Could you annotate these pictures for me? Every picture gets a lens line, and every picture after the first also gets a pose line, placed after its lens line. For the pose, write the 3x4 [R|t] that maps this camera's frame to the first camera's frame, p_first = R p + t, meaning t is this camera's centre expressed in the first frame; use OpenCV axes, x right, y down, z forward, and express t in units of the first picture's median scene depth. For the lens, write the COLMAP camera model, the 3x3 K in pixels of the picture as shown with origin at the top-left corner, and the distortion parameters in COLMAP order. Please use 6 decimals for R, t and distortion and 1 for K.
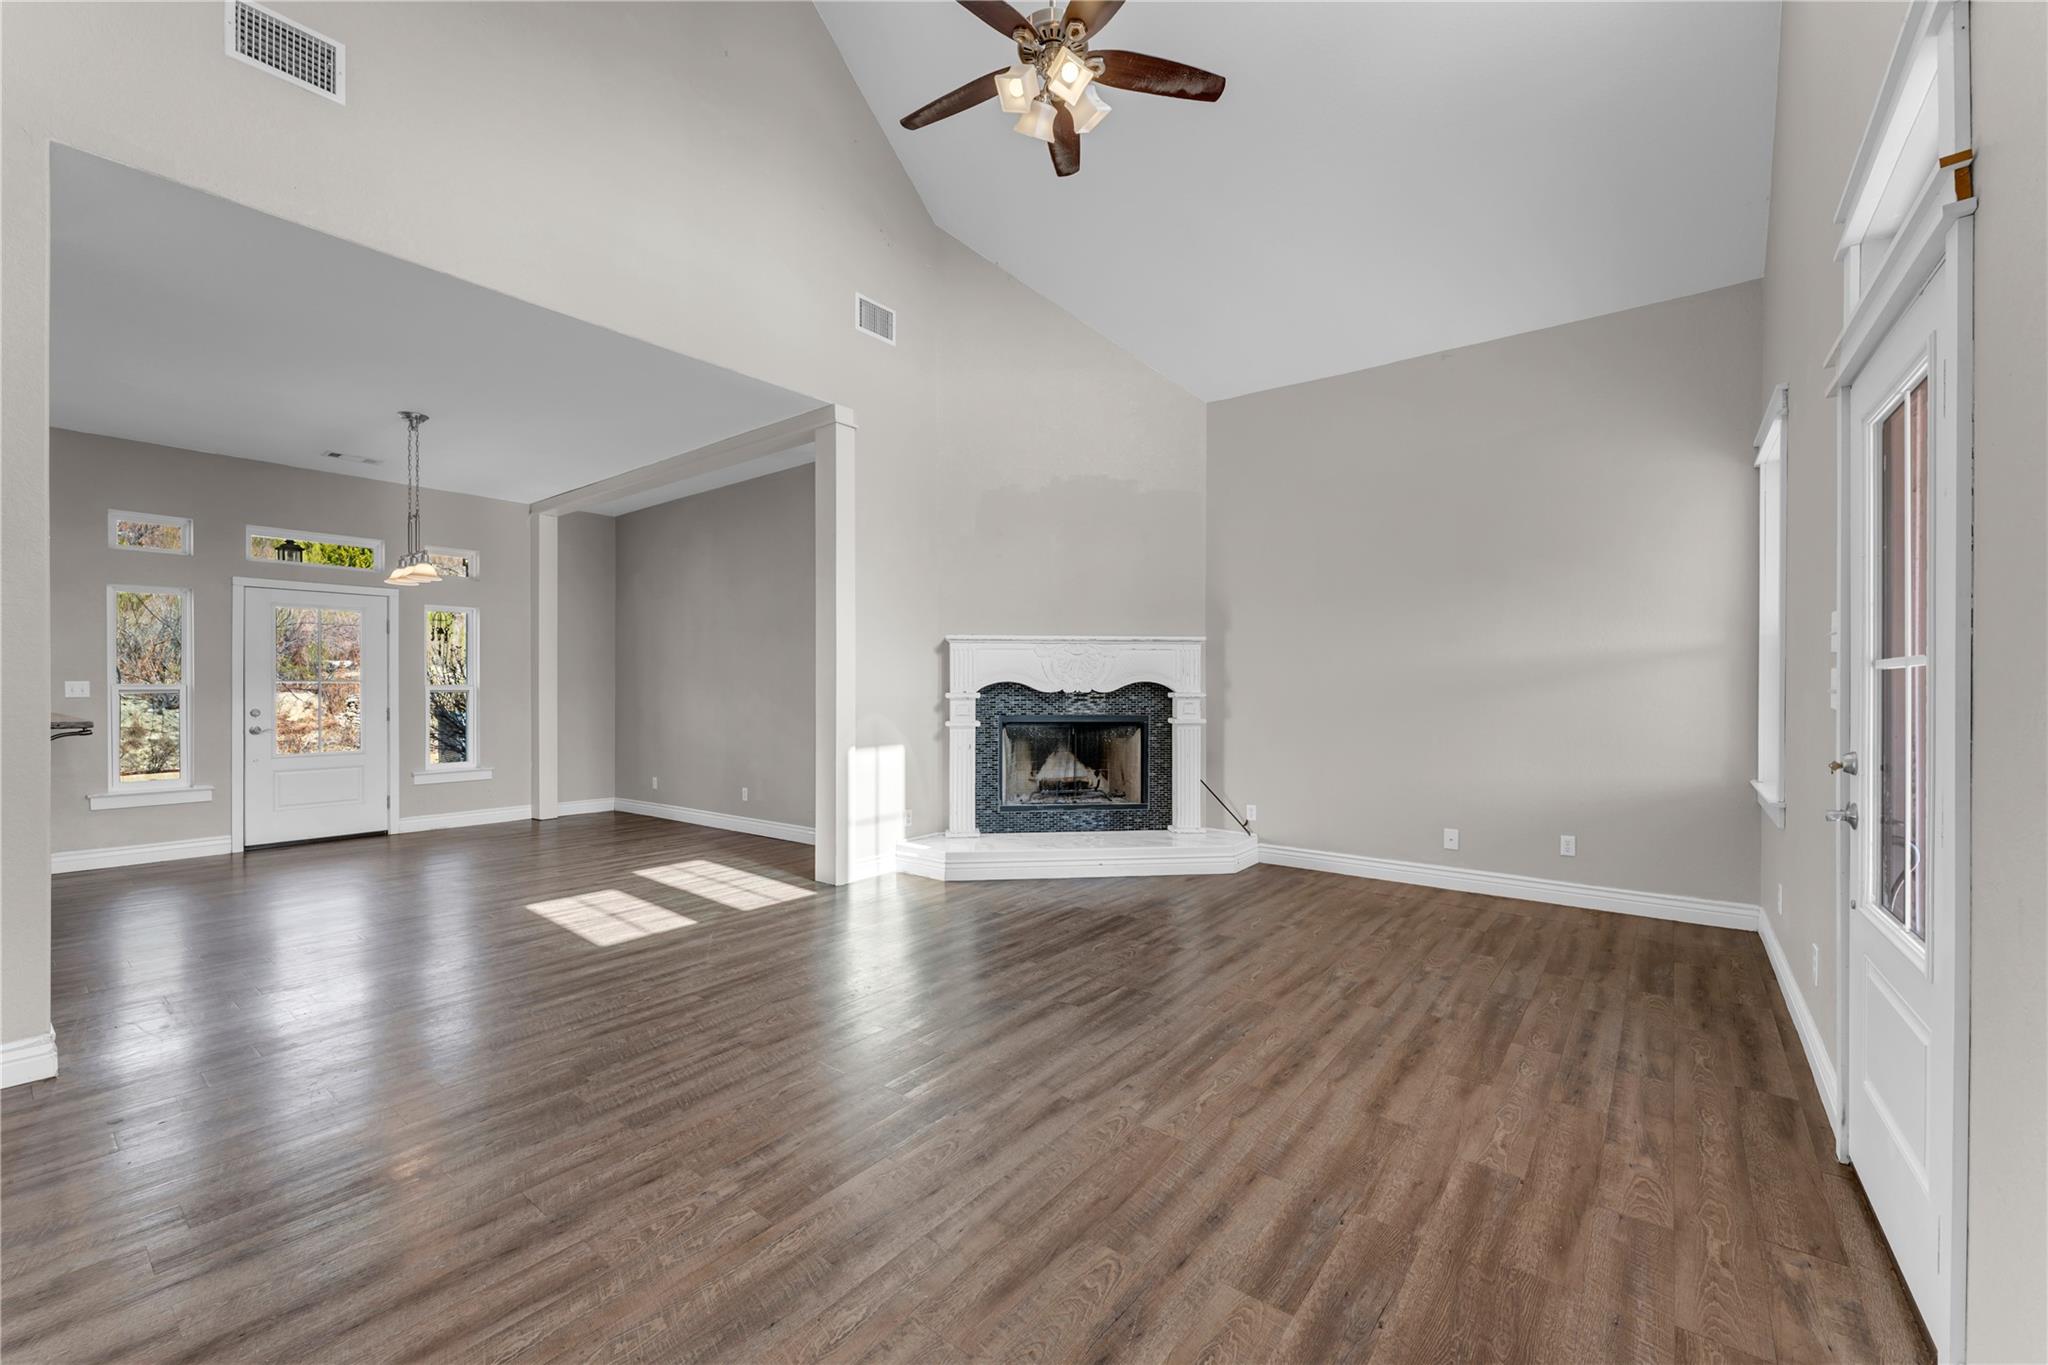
lens RADIAL K [[819.9, 0, 1030.1], [0, 819.9, 693.3], [0, 0, 1]] dist [-0.000161, -0.000019]
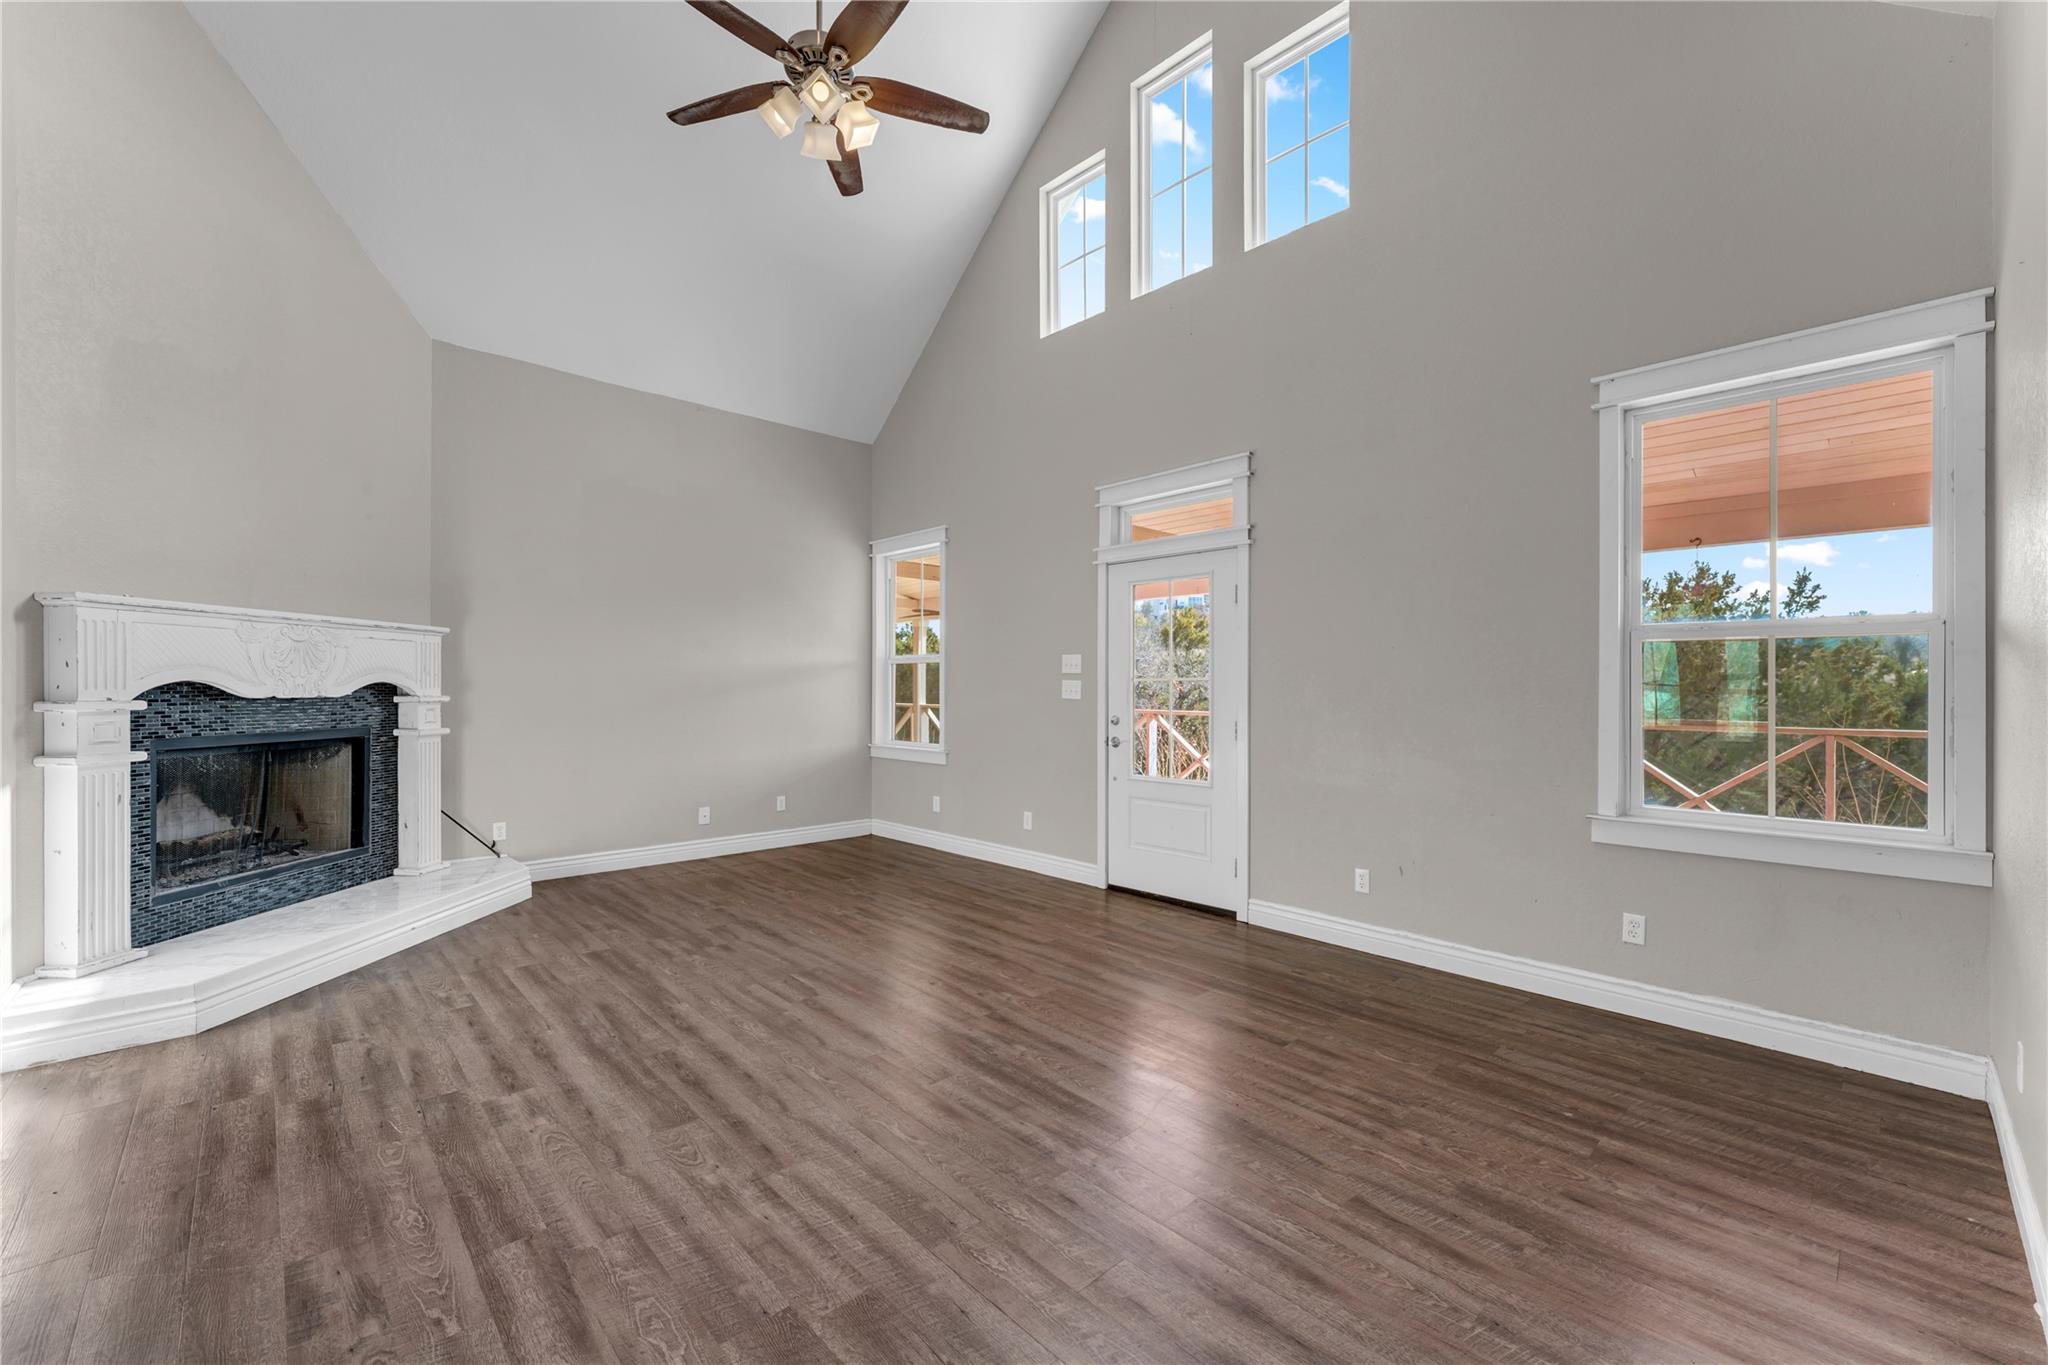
lens RADIAL K [[819.9, 0, 1003.1], [0, 819.9, 682.2], [0, 0, 1]] dist [-0.000161, -0.000019]
pose [[0.173033, 0.005318, 0.984902, -0.693204], [0.011548, 0.999906, -0.007428, -0.002236], [-0.984848, 0.012659, 0.172956, 0.439769]]
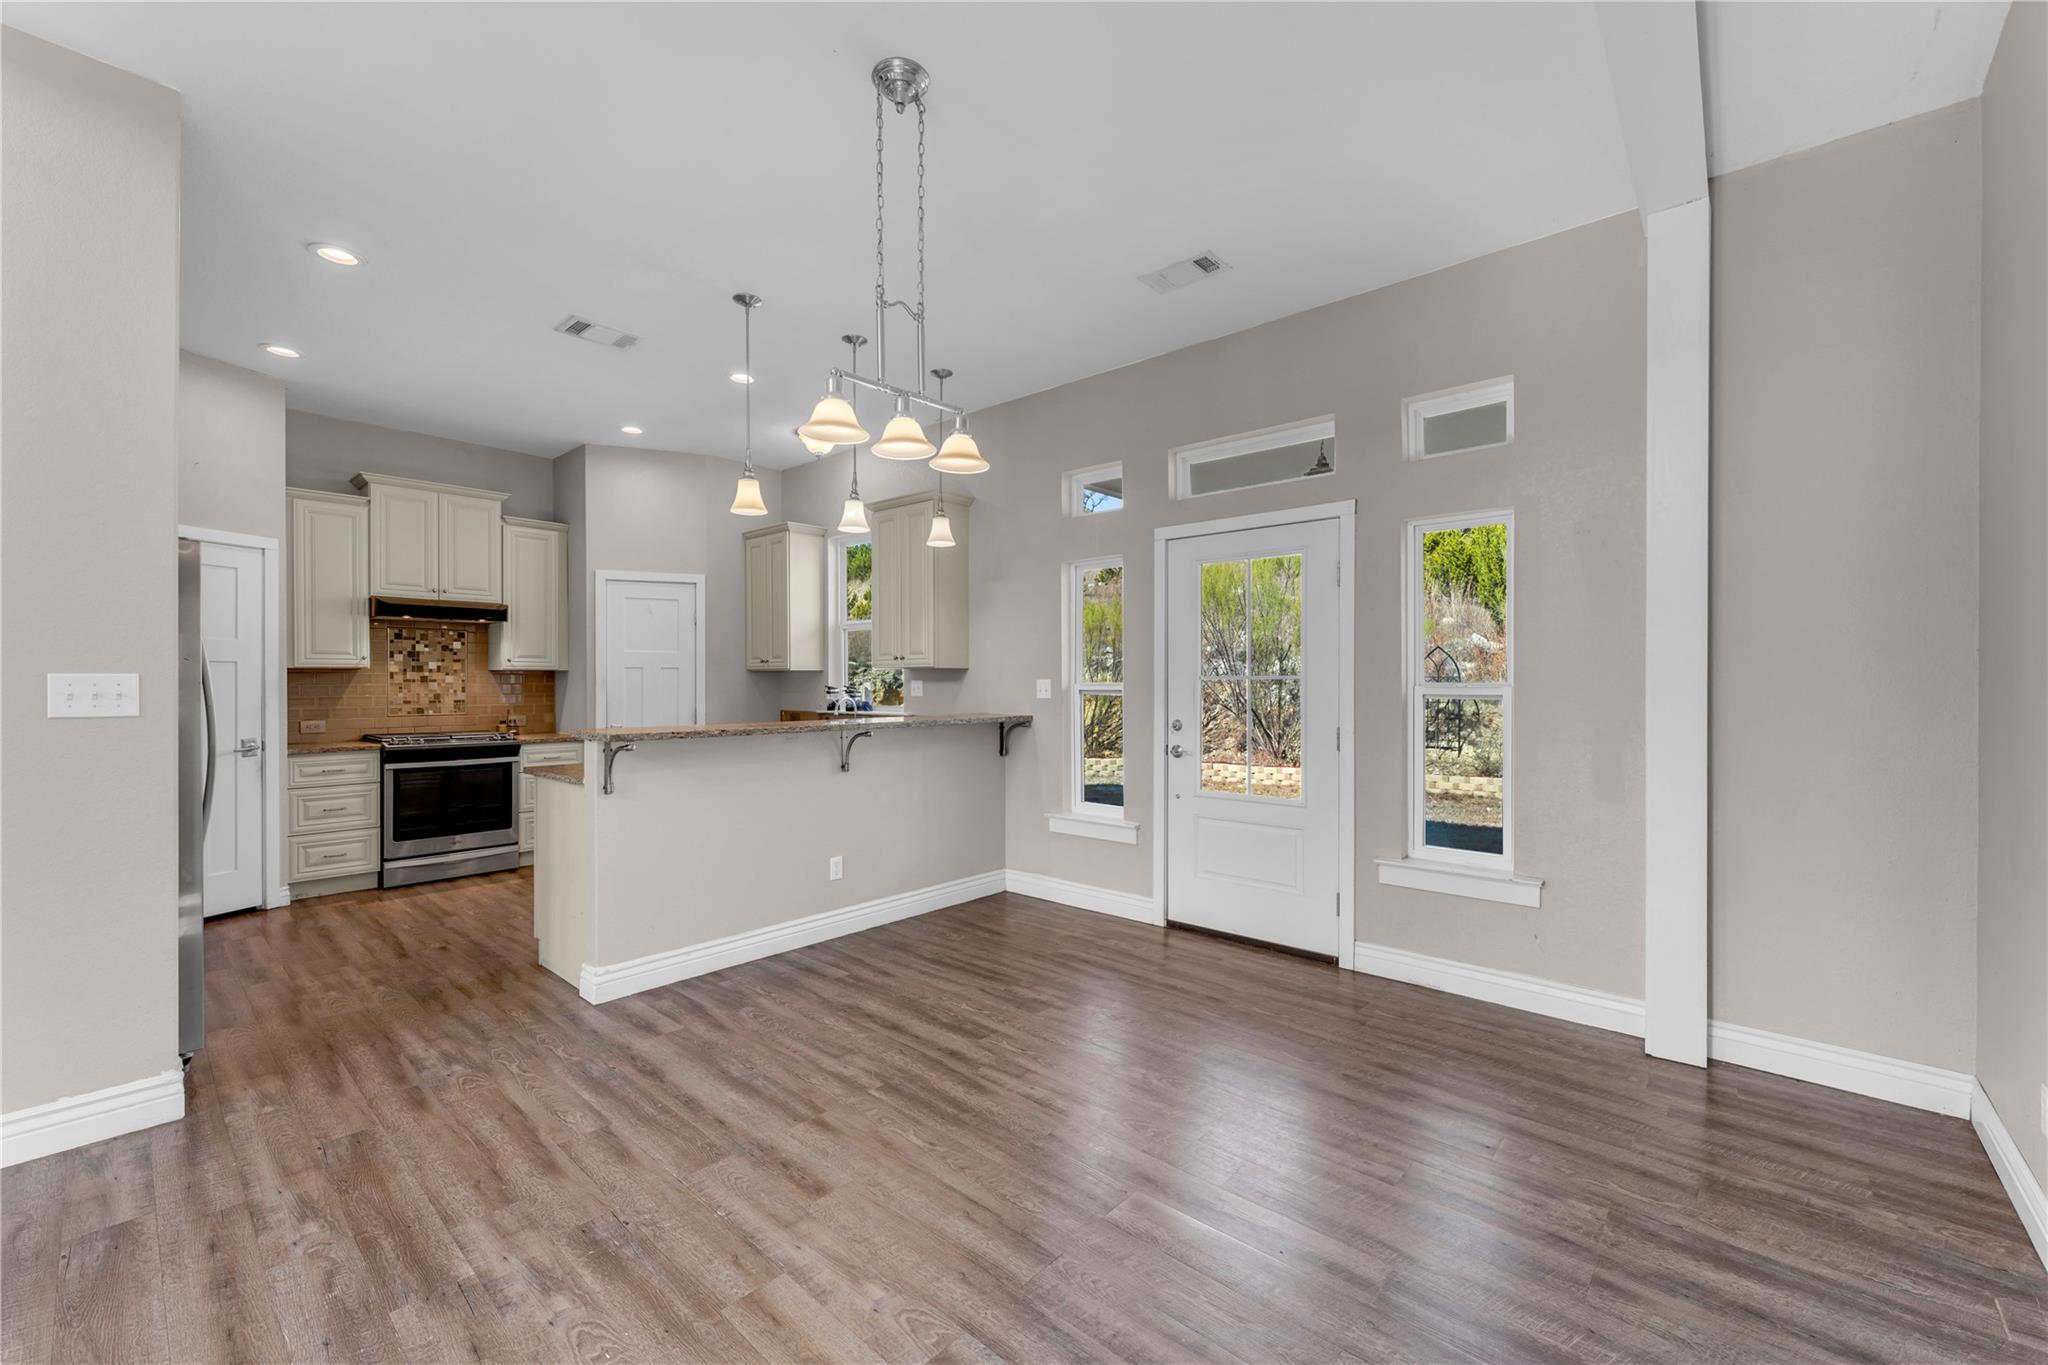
lens RADIAL K [[819.9, 0, 1018.7], [0, 819.9, 686.3], [0, 0, 1]] dist [-0.000161, -0.000019]
pose [[-0.075705, 0.005575, -0.997115, -0.390532], [-0.007938, 0.999949, 0.006194, -0.016863], [0.997099, 0.008384, -0.075657, 1.361822]]
